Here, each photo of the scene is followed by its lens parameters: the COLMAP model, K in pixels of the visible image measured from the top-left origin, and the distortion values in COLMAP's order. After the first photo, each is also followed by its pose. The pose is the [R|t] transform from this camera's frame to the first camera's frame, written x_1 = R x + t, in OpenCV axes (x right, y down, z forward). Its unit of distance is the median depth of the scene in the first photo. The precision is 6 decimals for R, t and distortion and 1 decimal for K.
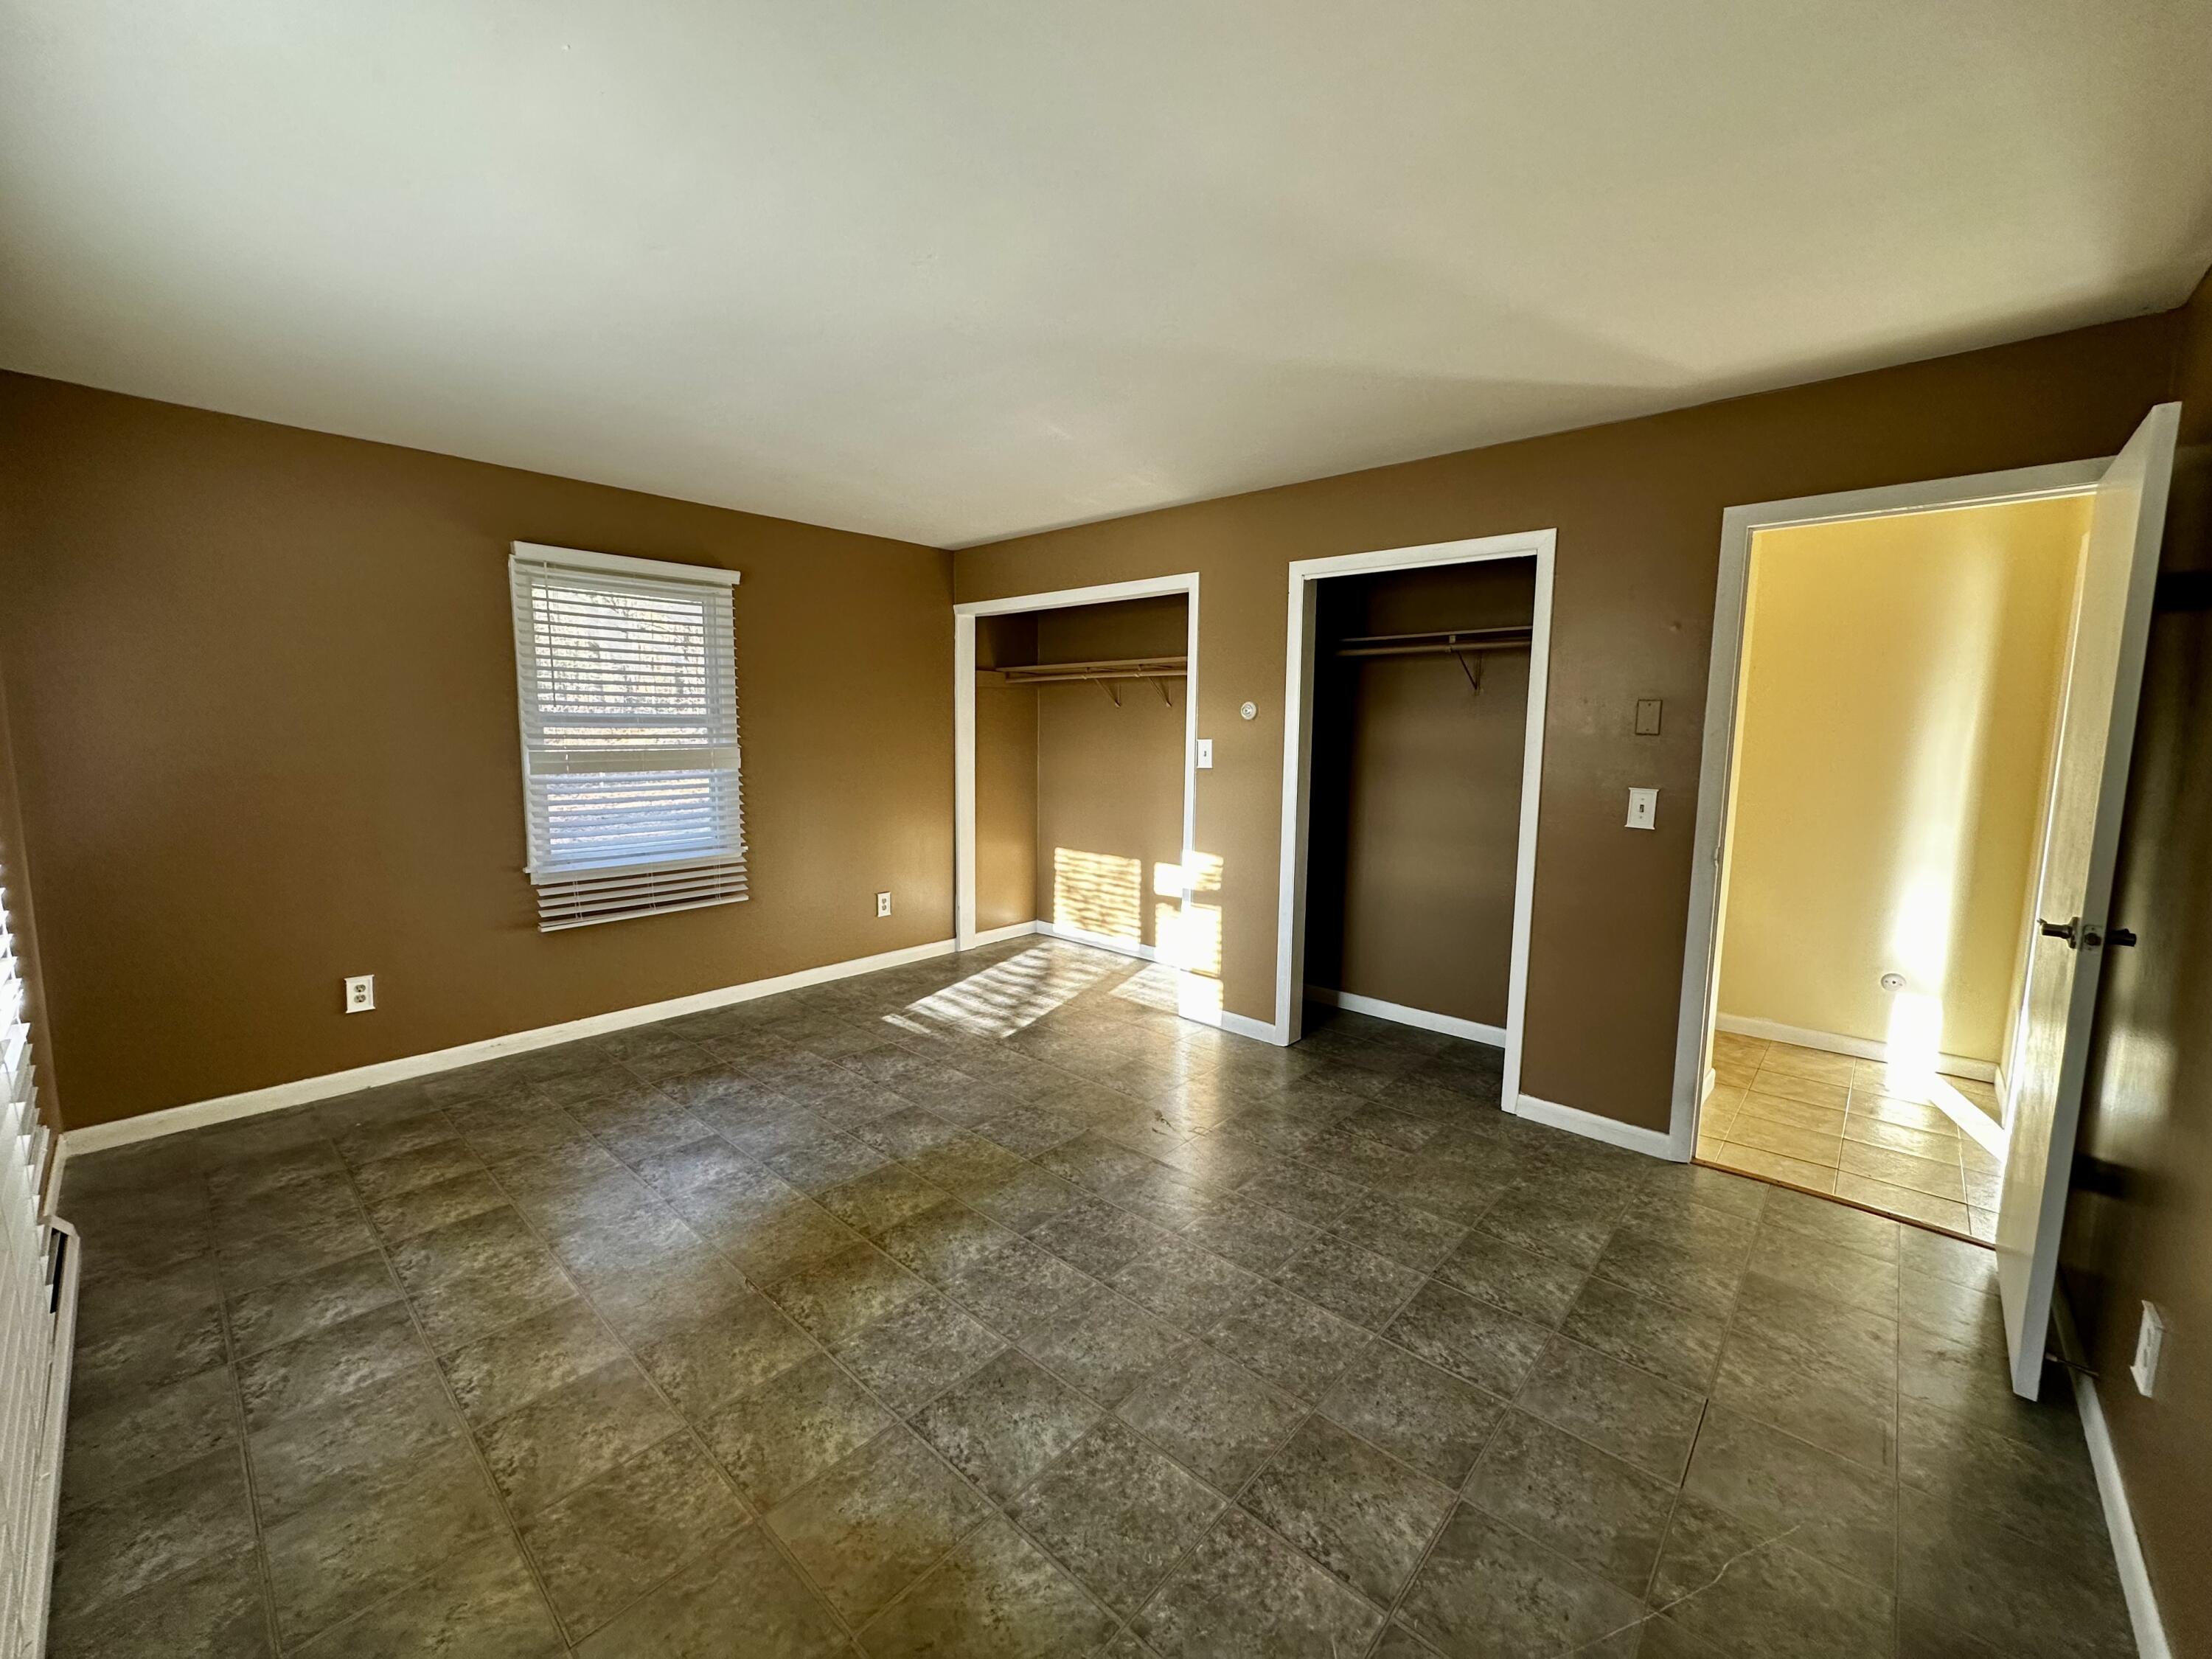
lens RADIAL K [[882.5, 0, 1106.3], [0, 882.5, 829.6], [0, 0, 1]] dist [-0.000619, 0.000323]
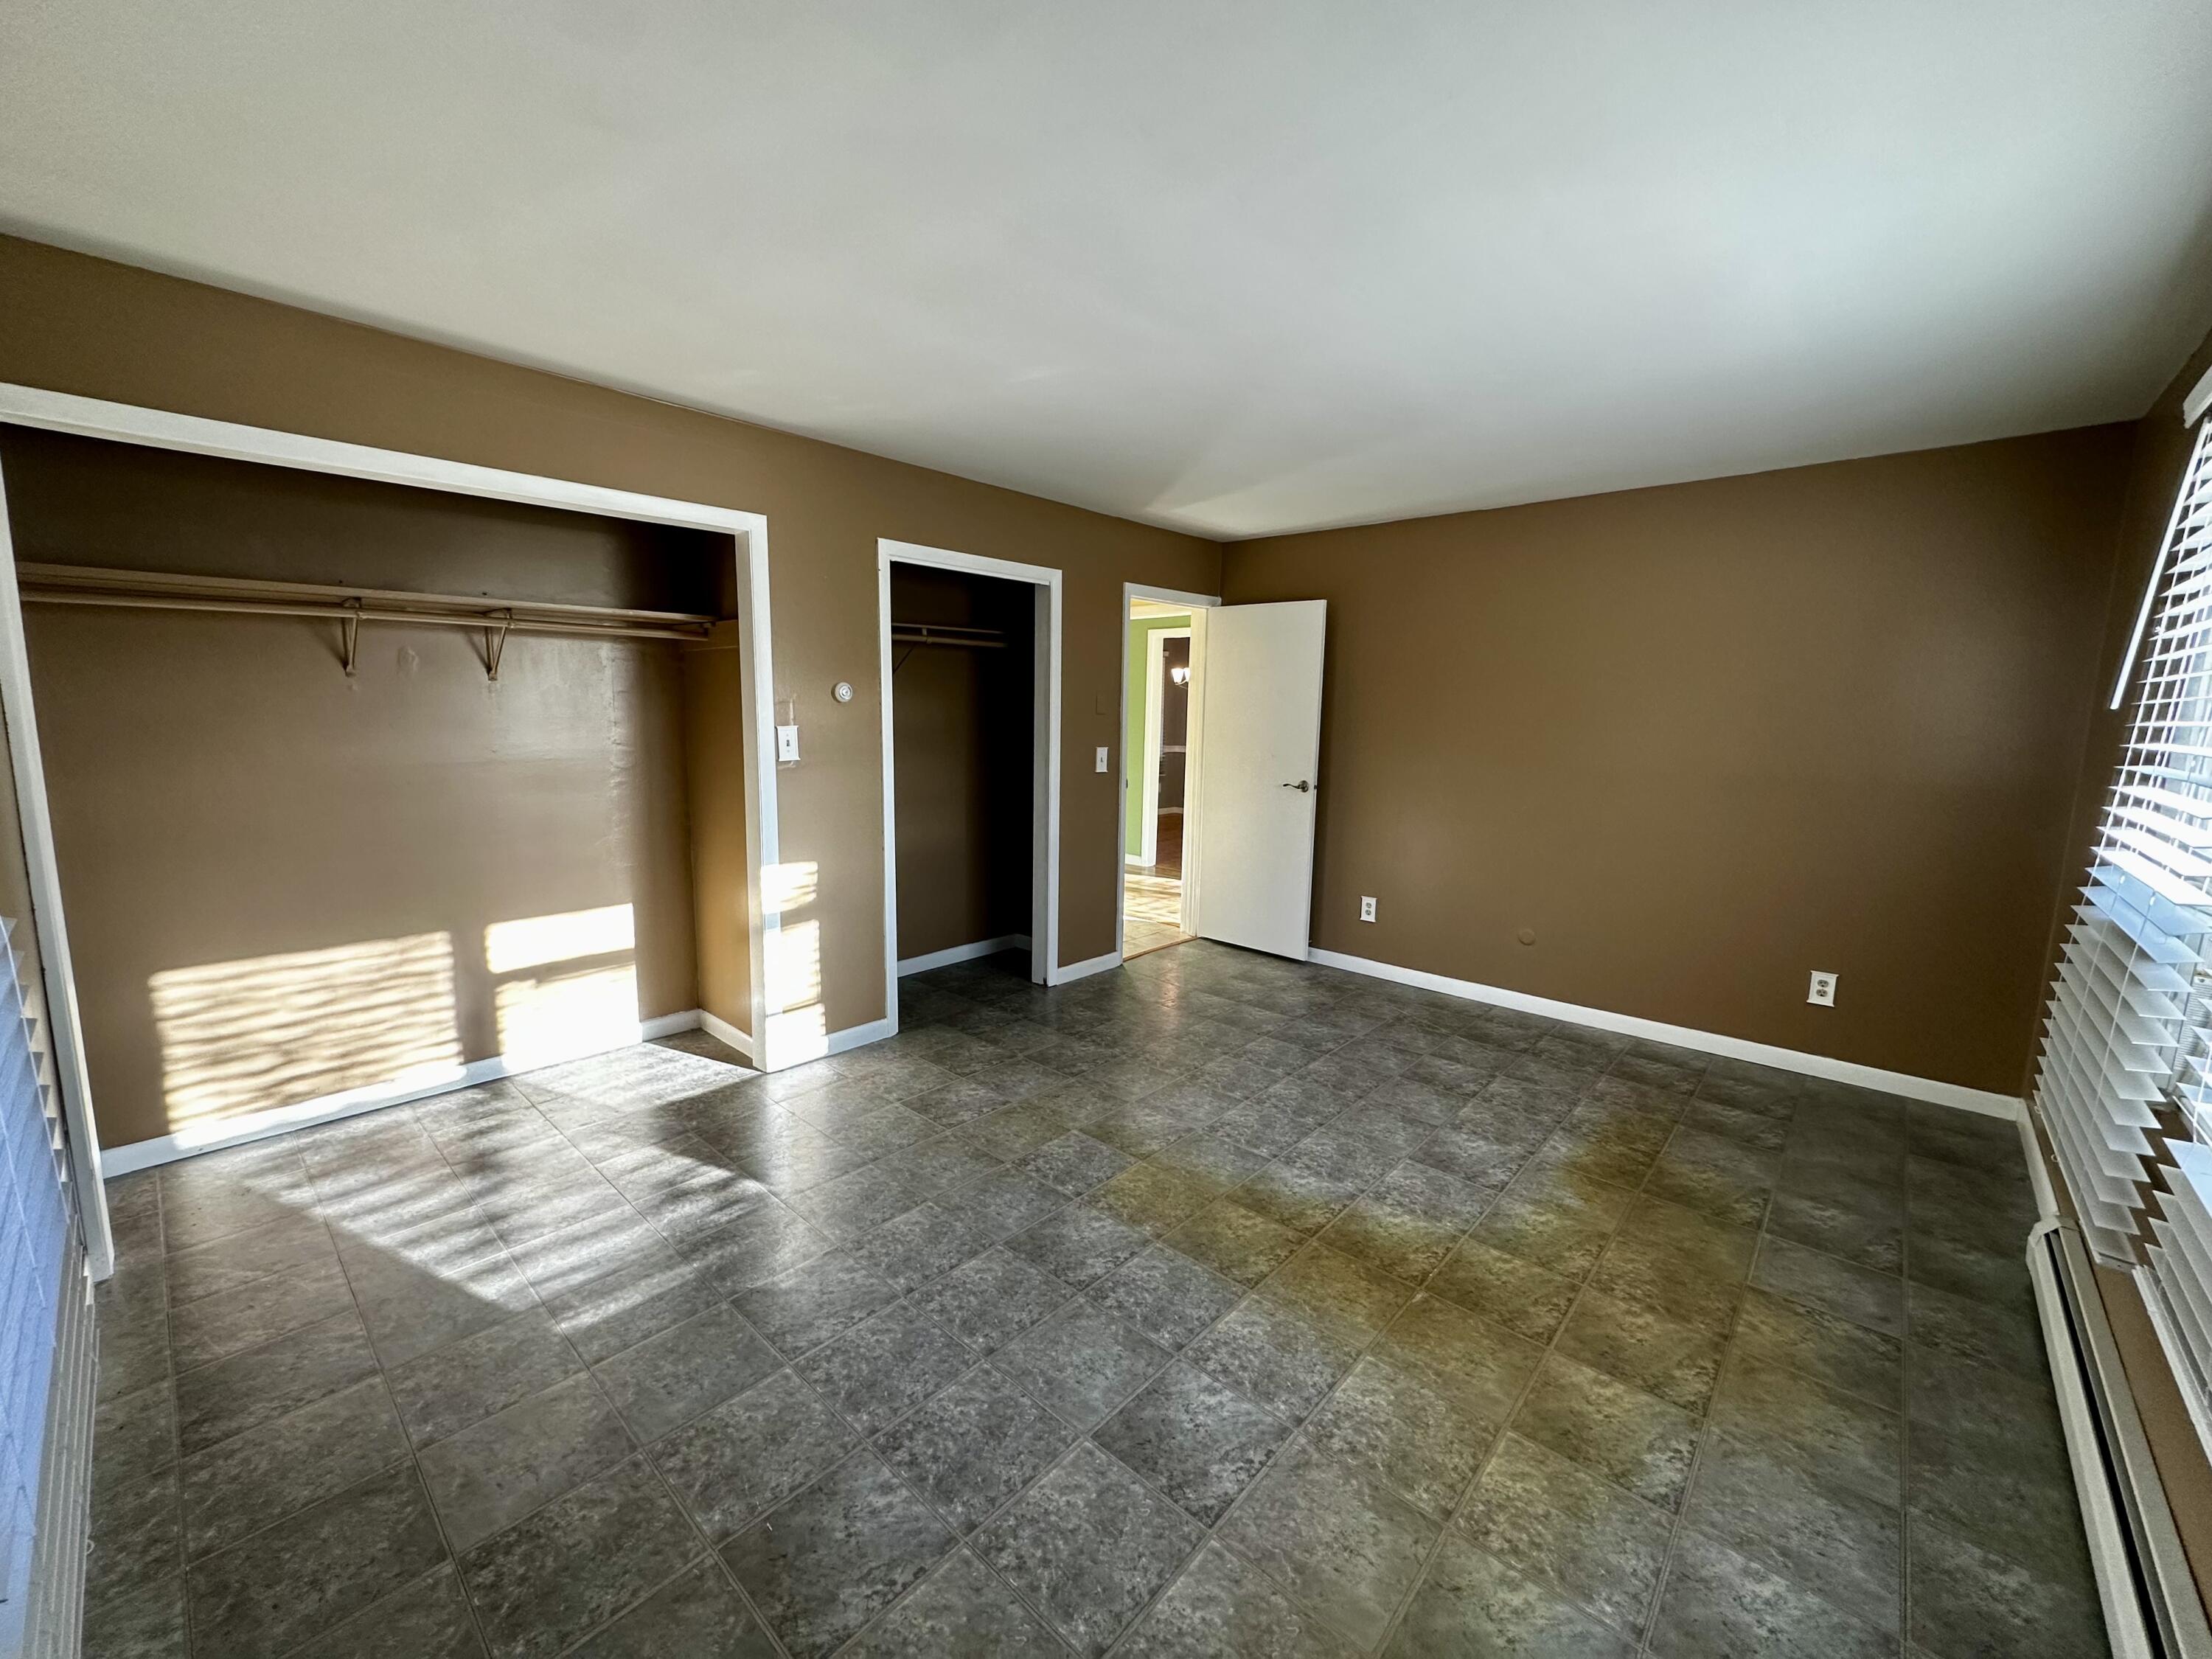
lens RADIAL K [[882.5, 0, 1105.8], [0, 882.5, 827.8], [0, 0, 1]] dist [-0.000619, 0.000323]
pose [[-0.005751, -0.147863, 0.988991, -0.847411], [0.104648, 0.983488, 0.147649, -0.117291], [-0.994493, 0.104345, 0.009817, 0.836876]]
